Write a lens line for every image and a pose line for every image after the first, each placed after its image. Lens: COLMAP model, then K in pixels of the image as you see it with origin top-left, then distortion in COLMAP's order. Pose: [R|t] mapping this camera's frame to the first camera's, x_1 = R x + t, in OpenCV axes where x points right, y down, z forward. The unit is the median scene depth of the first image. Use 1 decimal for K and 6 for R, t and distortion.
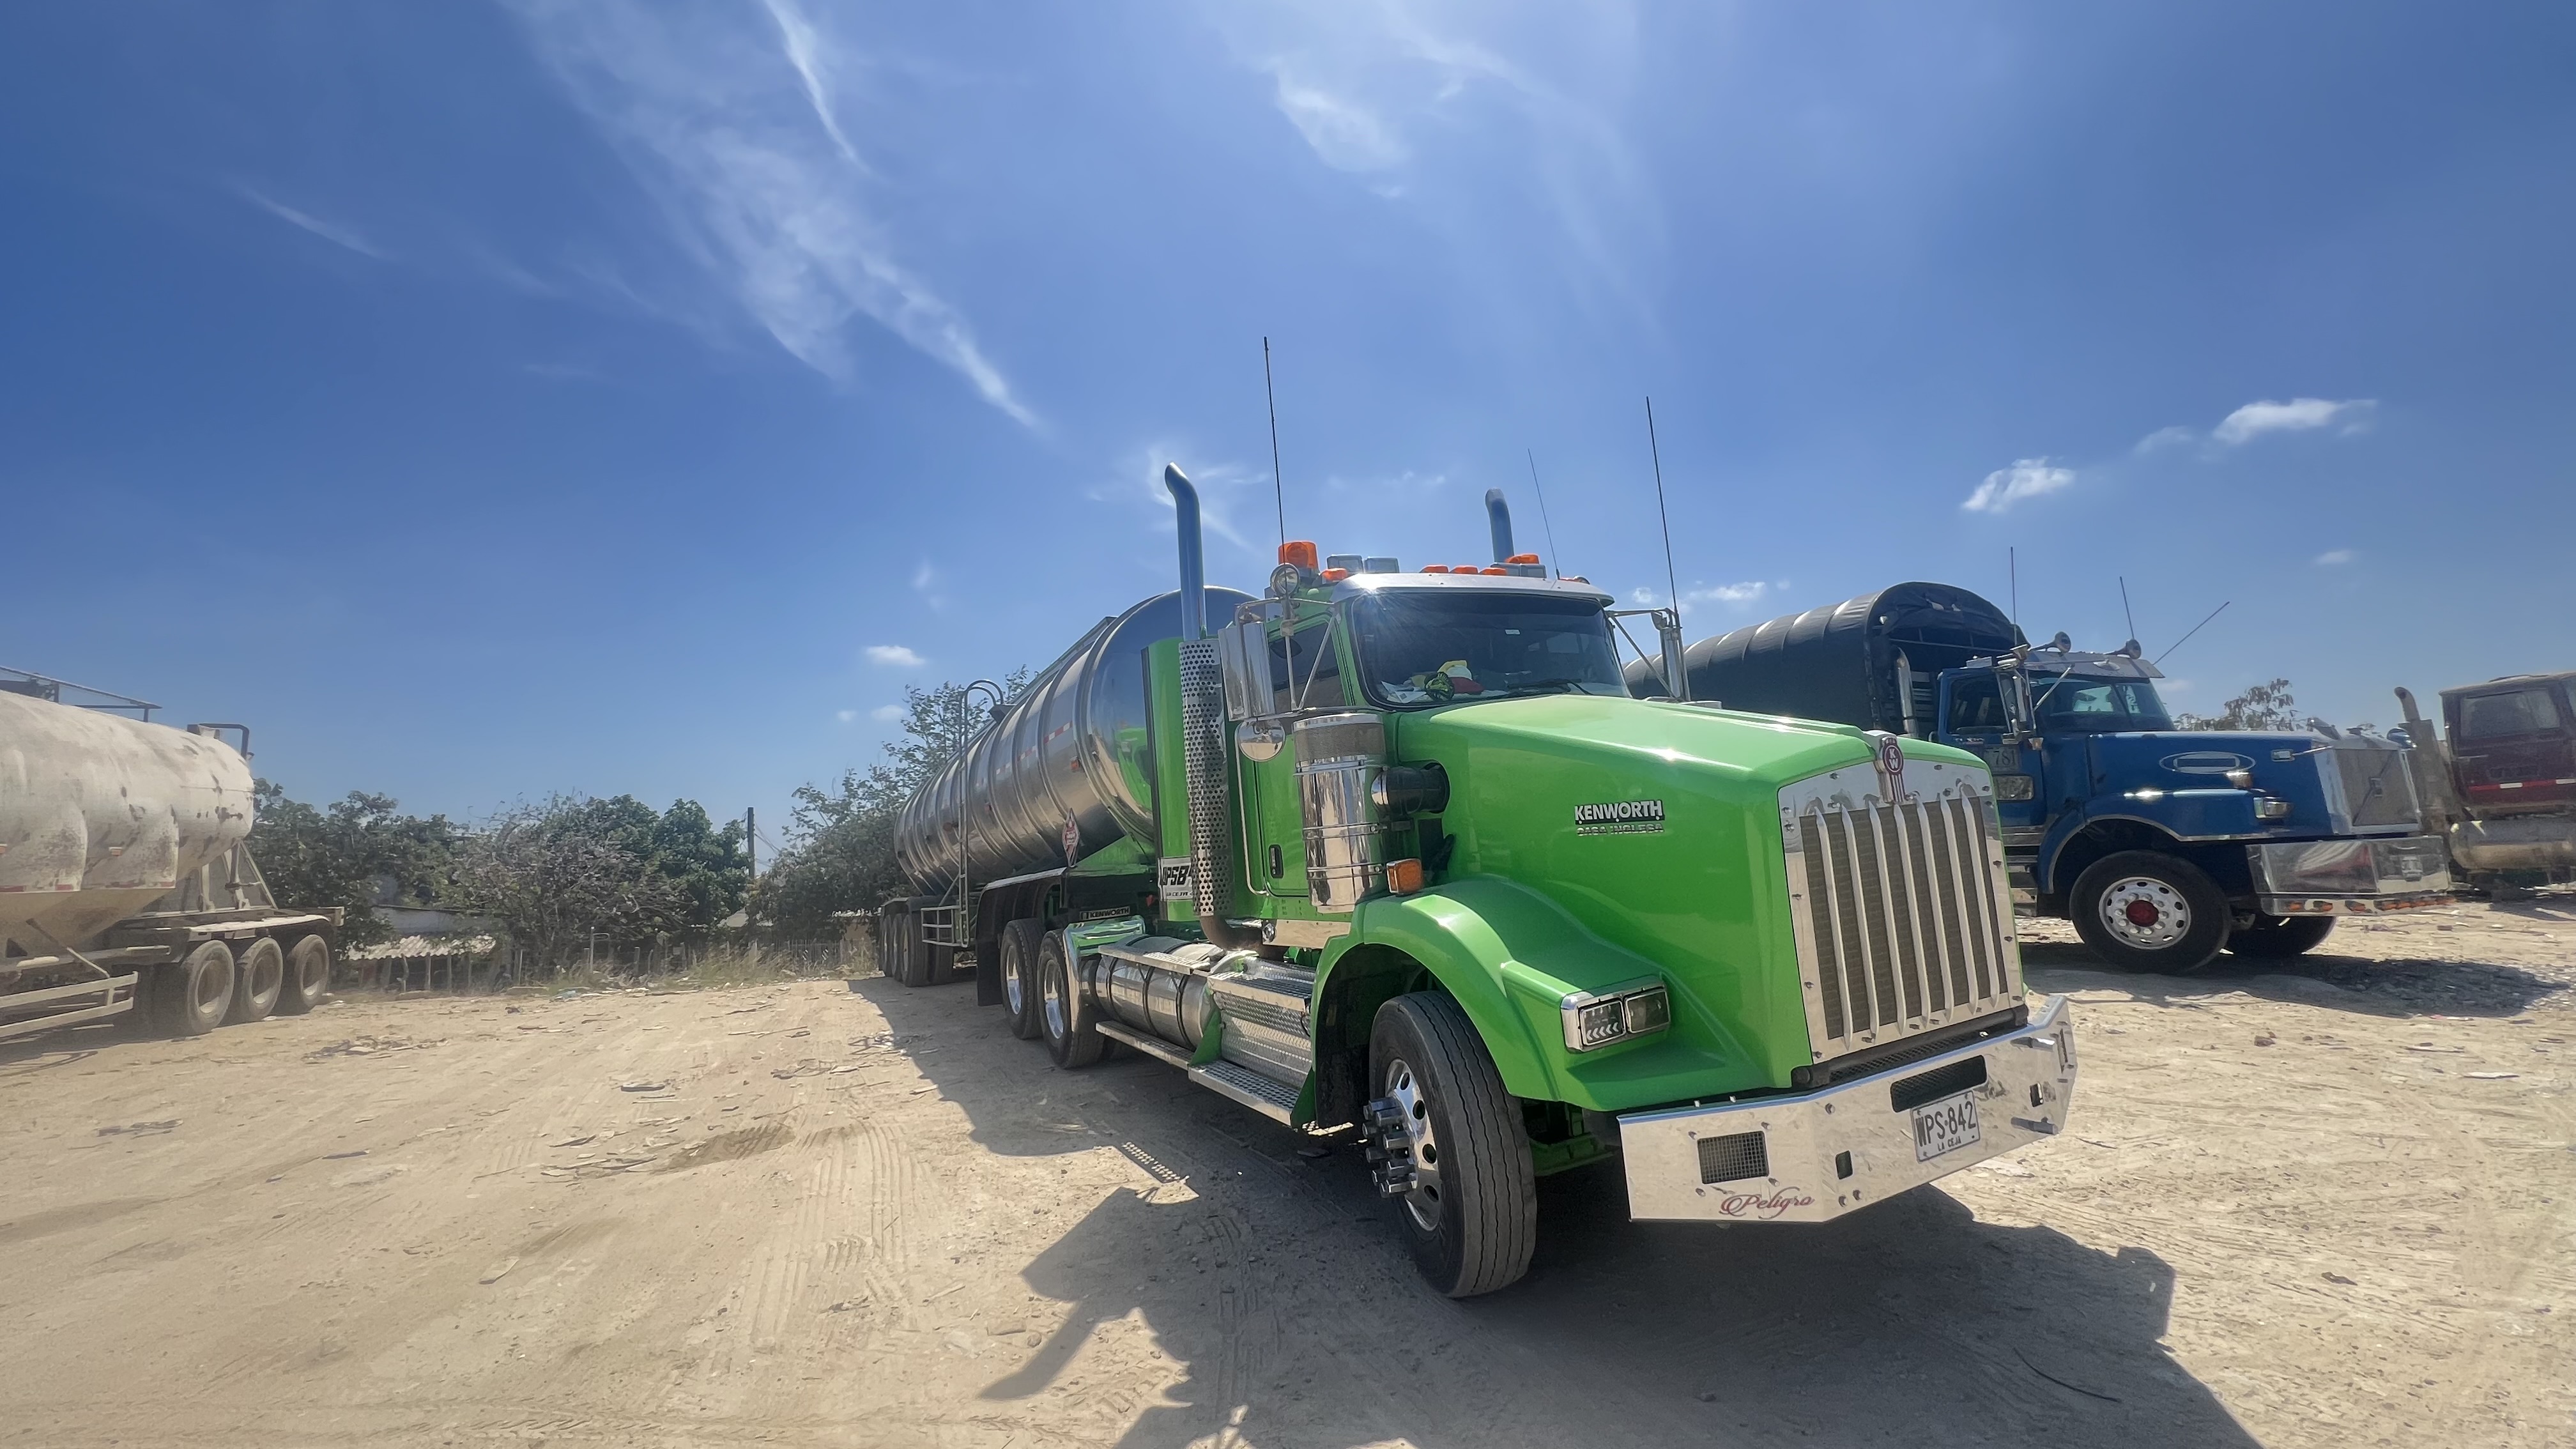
lens RADIAL K [[1046.5, 0, 1292.4], [0, 1046.5, 723.4], [0, 0, 1]] dist [-0.003370, 0.001246]
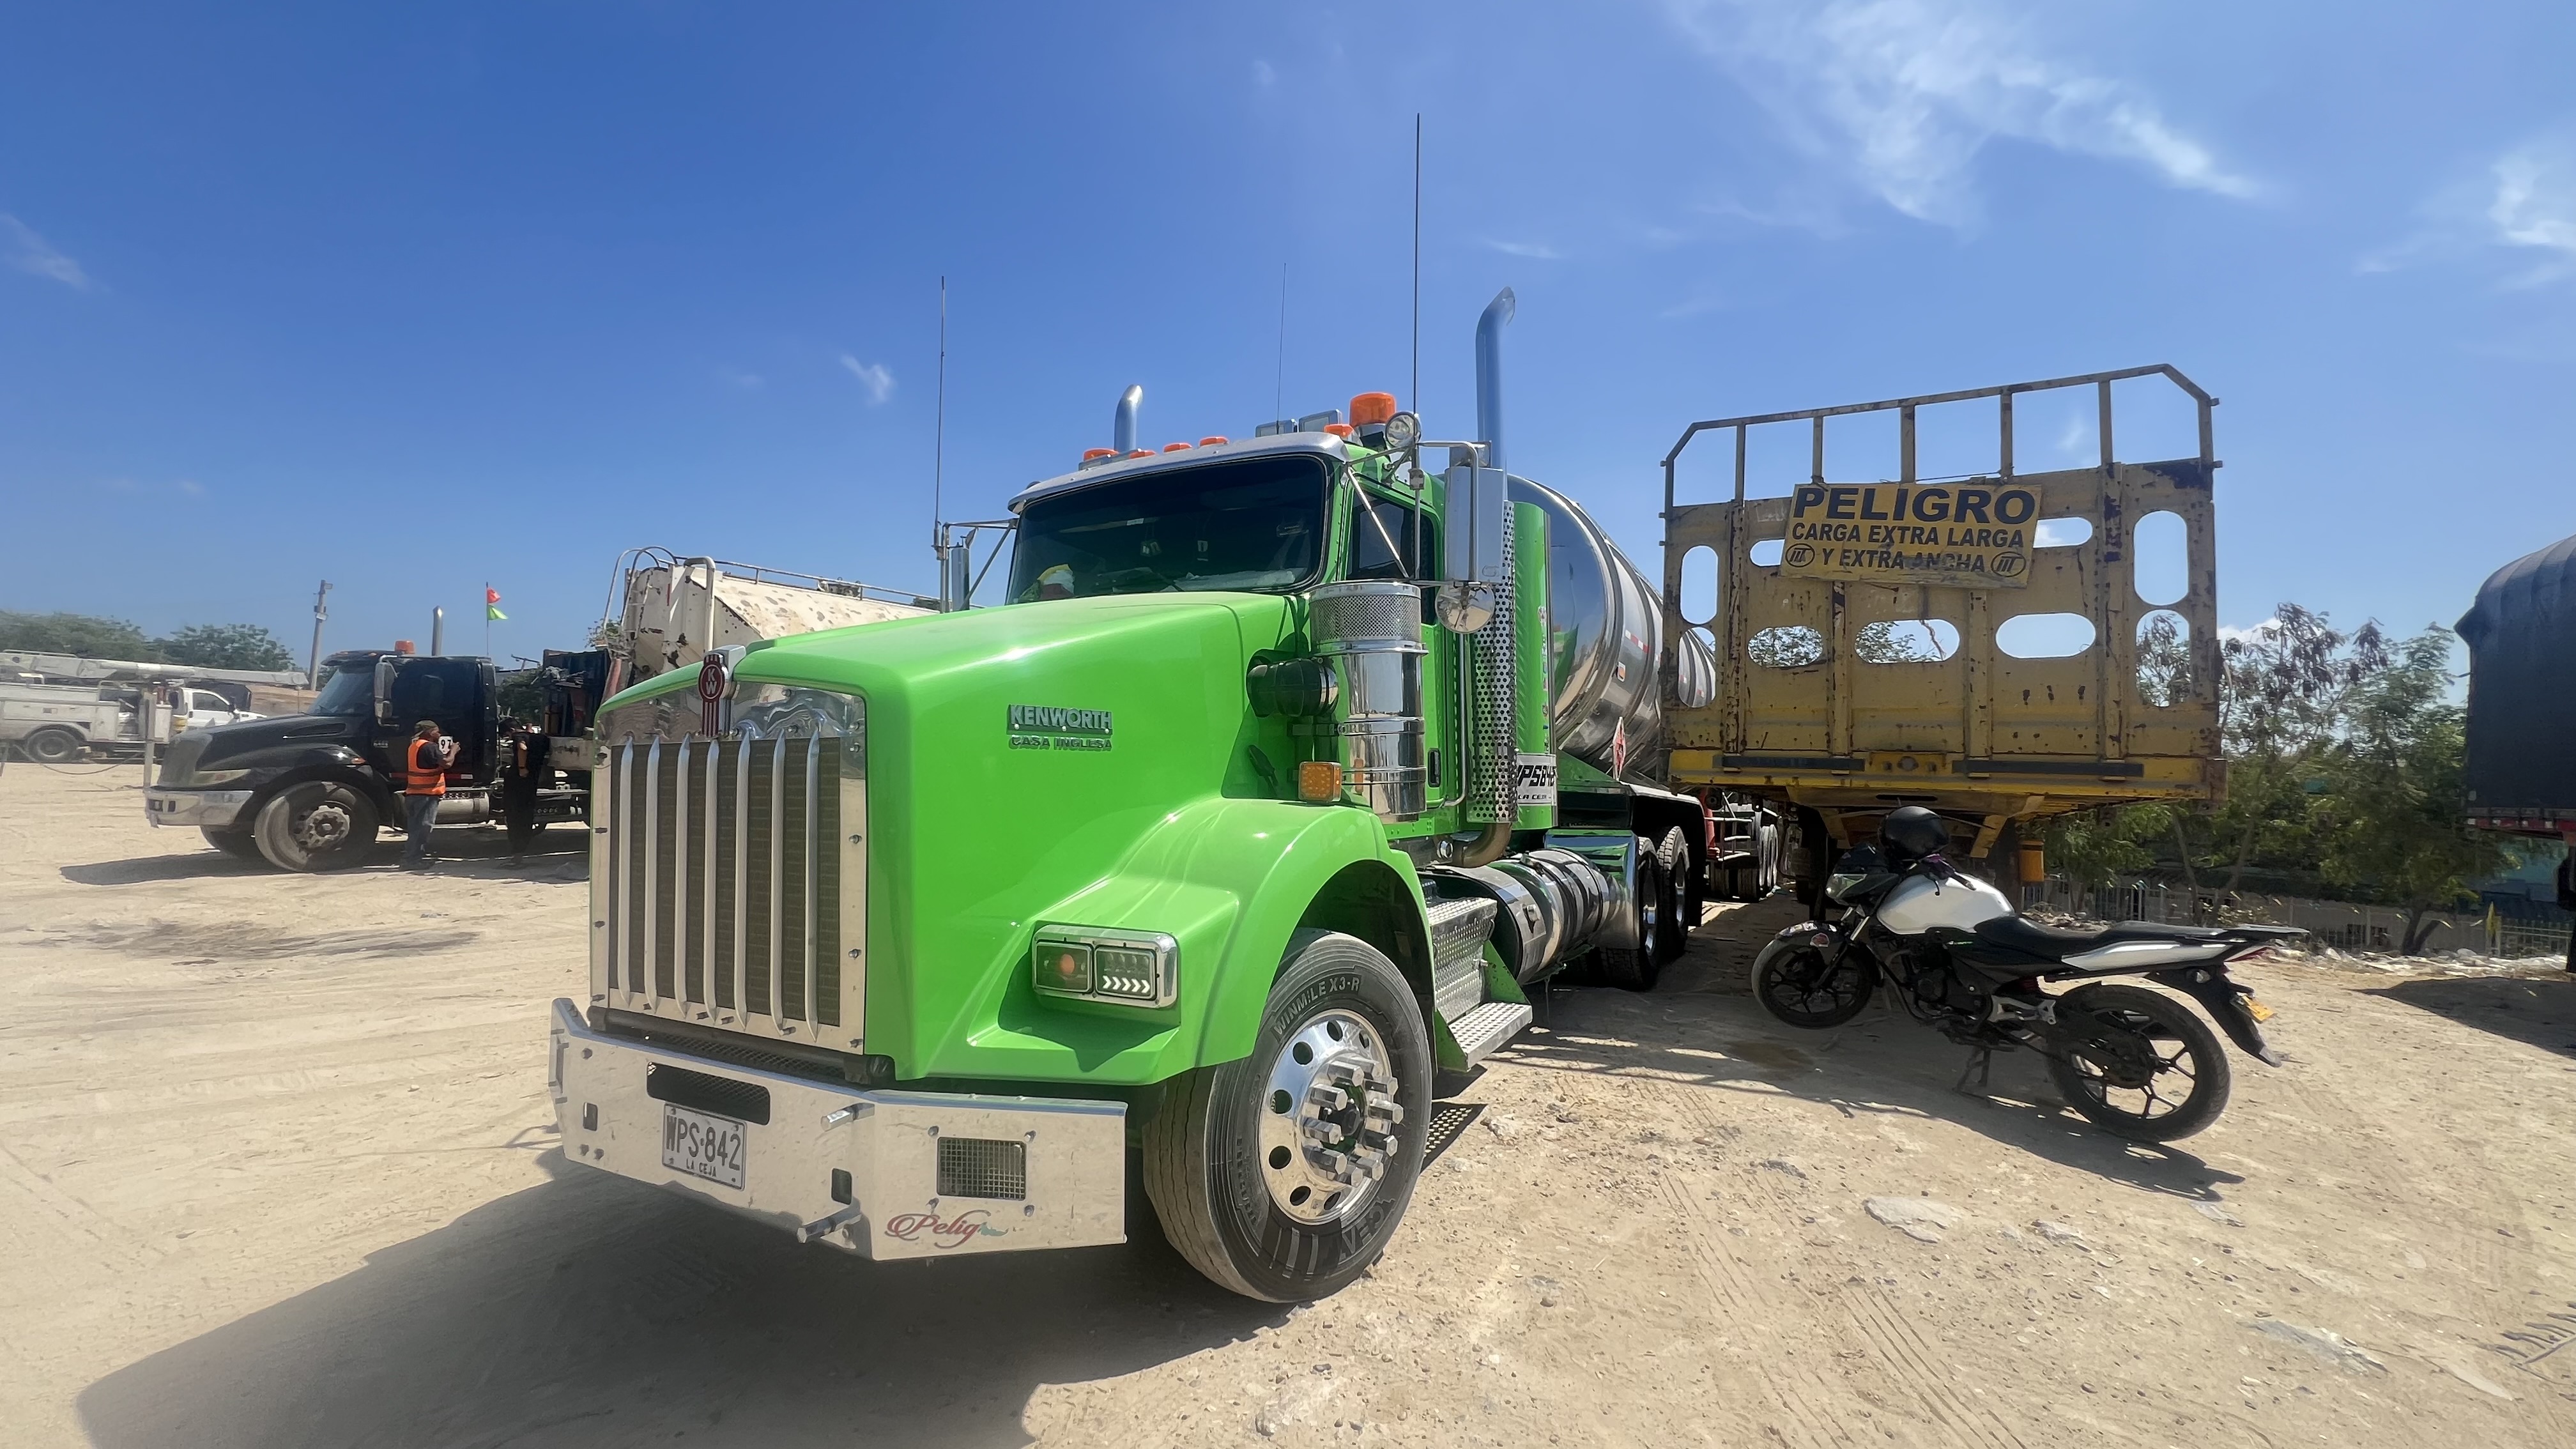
lens RADIAL K [[1046.5, 0, 1280.7], [0, 1046.5, 717.7], [0, 0, 1]] dist [-0.003370, 0.001246]
pose [[0.544353, 0.035807, -0.838092, 0.807152], [0.041350, 0.996729, 0.069442, 0.011520], [0.837837, -0.072456, 0.541091, 0.509155]]
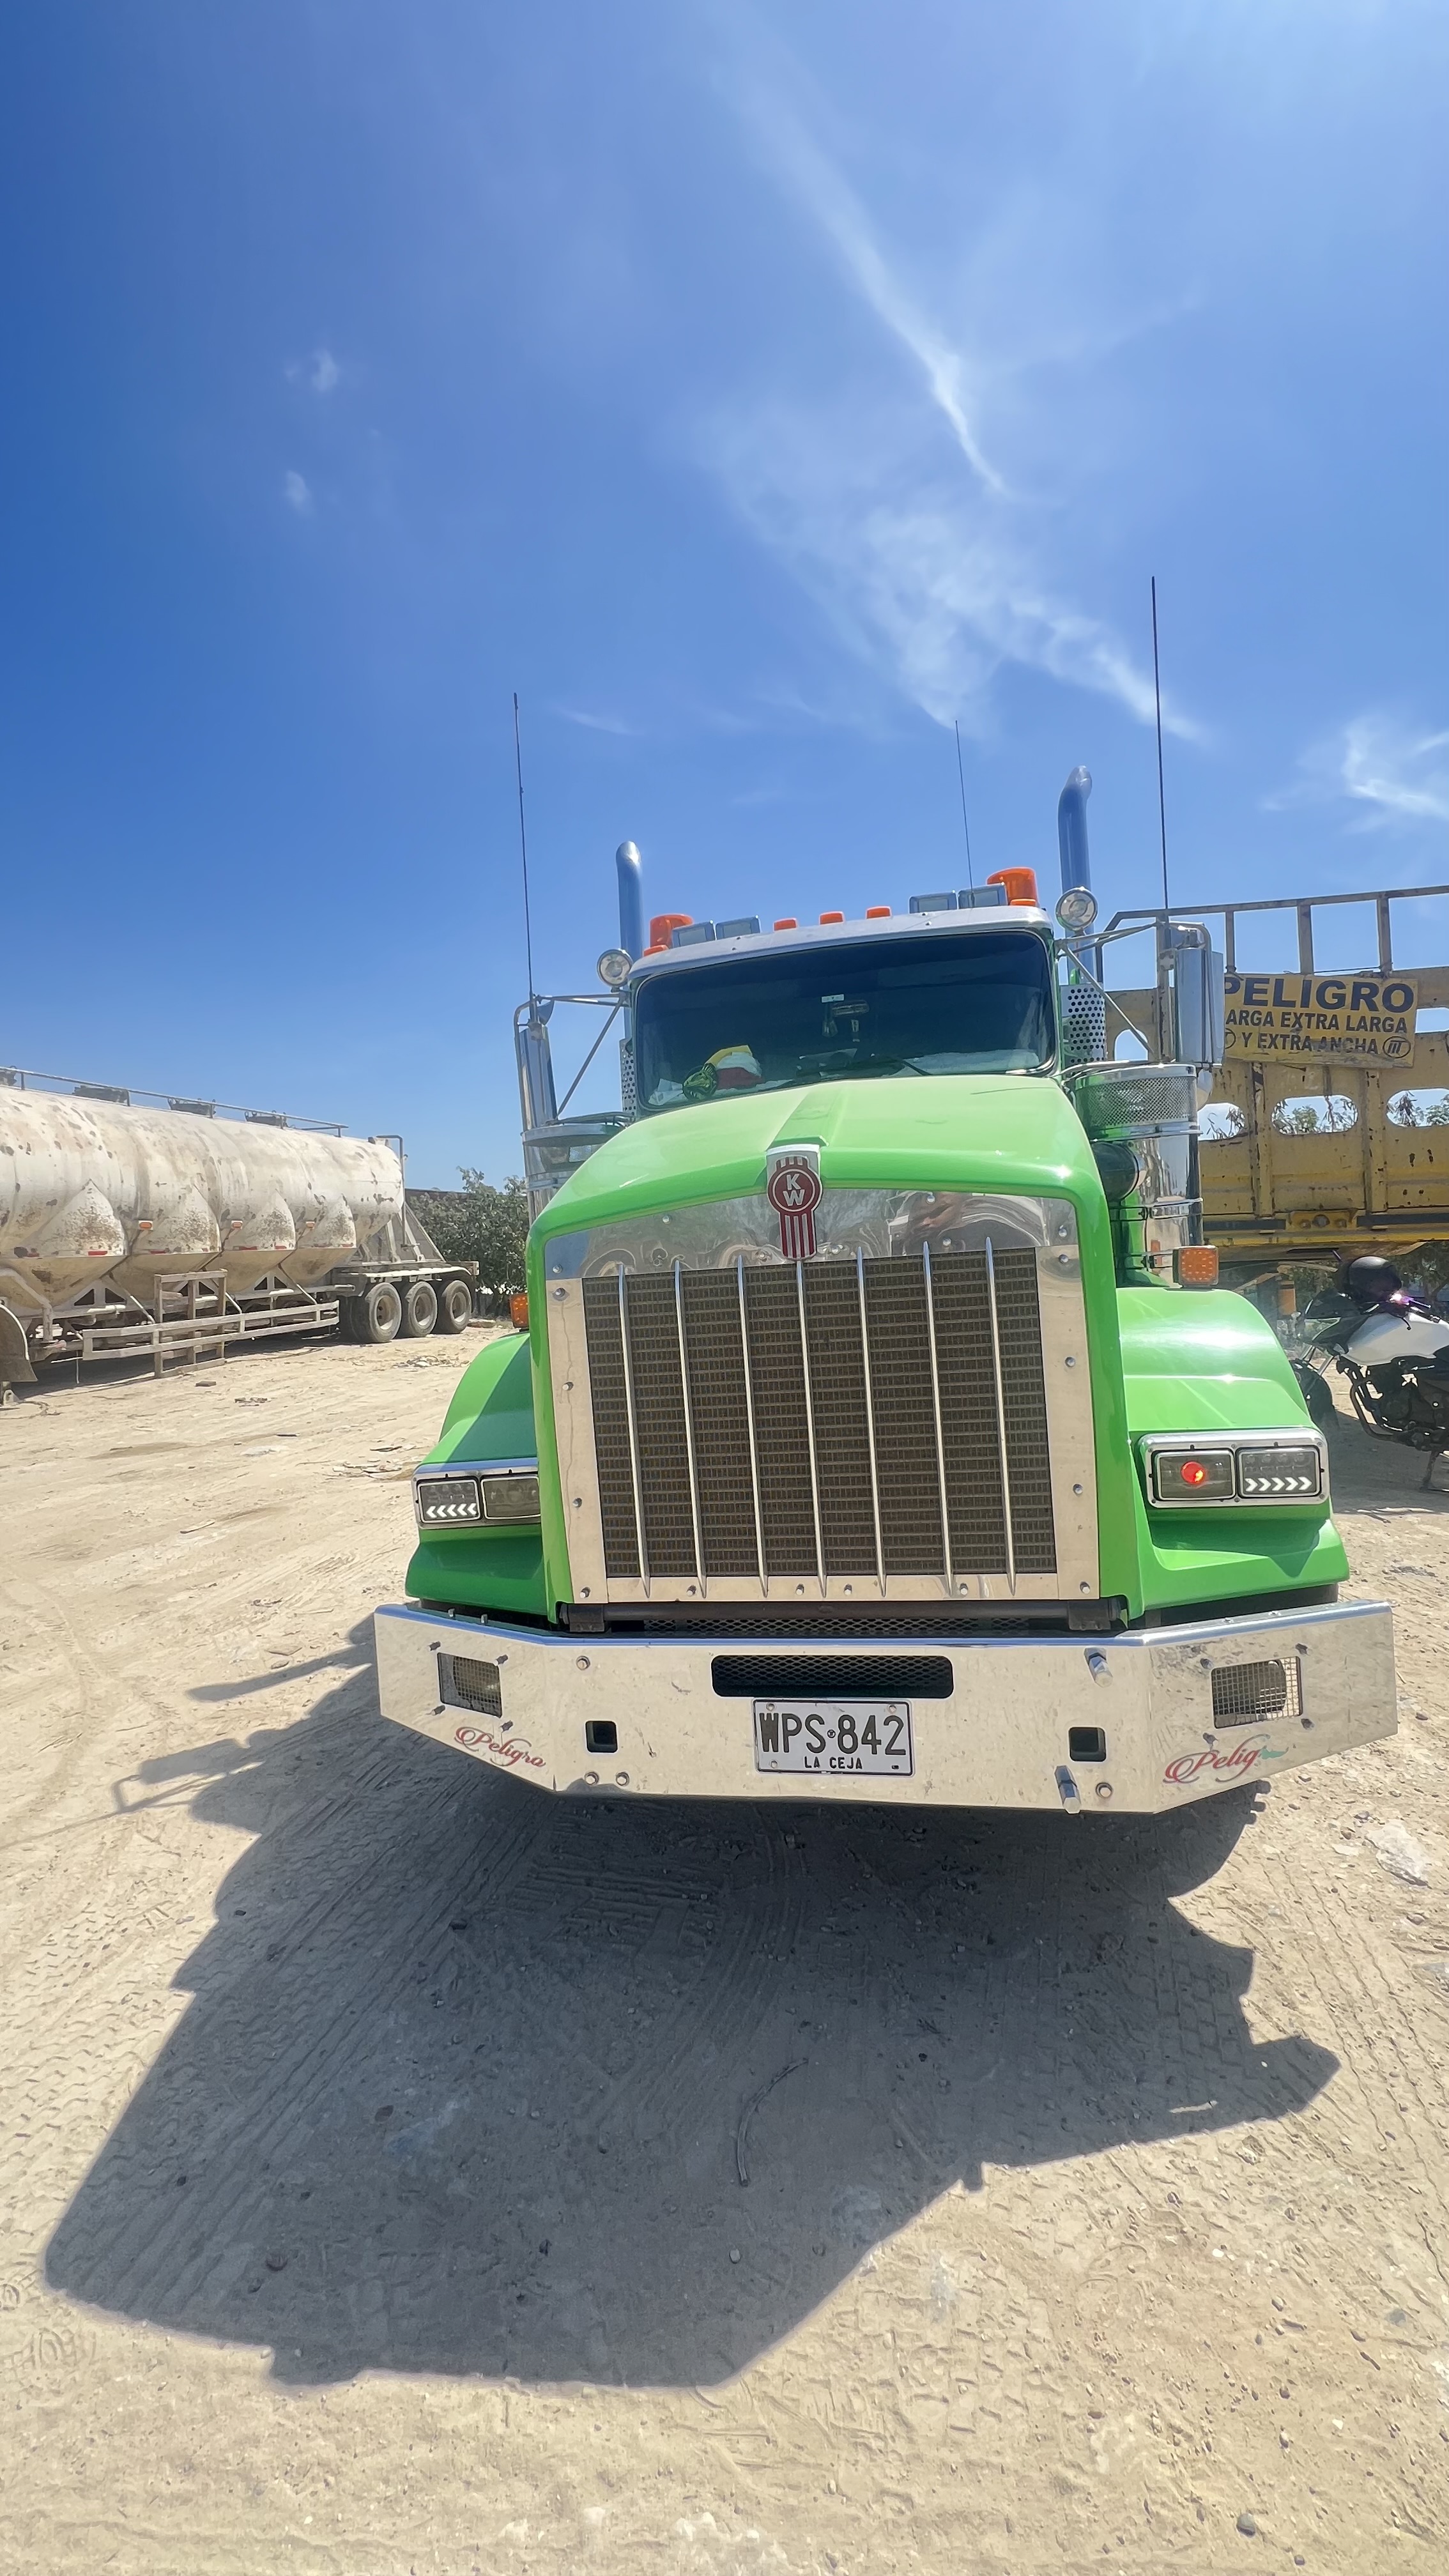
lens RADIAL K [[1046.5, 0, 729.3], [0, 1046.5, 1278.0], [0, 0, 1]] dist [-0.003370, 0.001246]
pose [[0.788513, 0.048607, -0.613094, 0.516259], [0.062281, 0.985436, 0.158228, -0.010890], [0.611856, -0.162949, 0.774002, 0.255399]]
